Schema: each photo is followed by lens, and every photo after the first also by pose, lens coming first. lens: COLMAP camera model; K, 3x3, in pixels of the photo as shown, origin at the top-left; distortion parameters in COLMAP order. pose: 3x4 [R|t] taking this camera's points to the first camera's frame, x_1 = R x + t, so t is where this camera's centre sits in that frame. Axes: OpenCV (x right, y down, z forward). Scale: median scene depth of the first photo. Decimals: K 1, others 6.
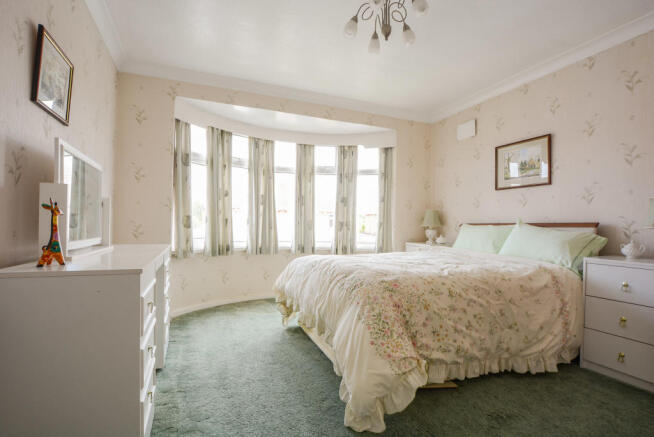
lens RADIAL K [[314.2, 0, 333.0], [0, 314.2, 230.7], [0, 0, 1]] dist [-0.029536, 0.000733]
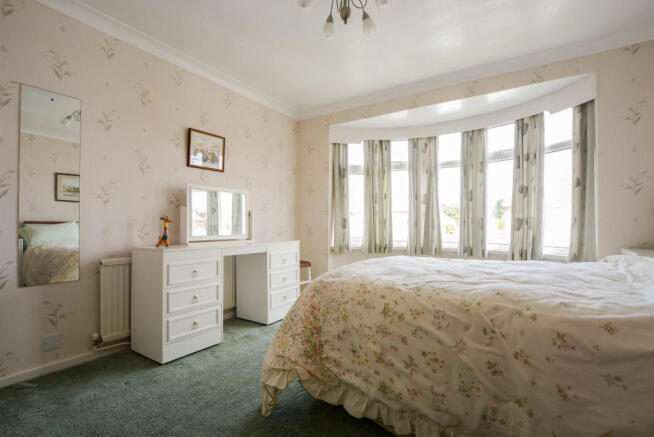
lens RADIAL K [[314.2, 0, 333.0], [0, 314.2, 230.7], [0, 0, 1]] dist [-0.029536, 0.000733]
pose [[0.560171, -0.005089, -0.828361, 0.459013], [0.001457, 0.999986, -0.005158, 0.005118], [0.828376, 0.001683, 0.560170, 0.230242]]
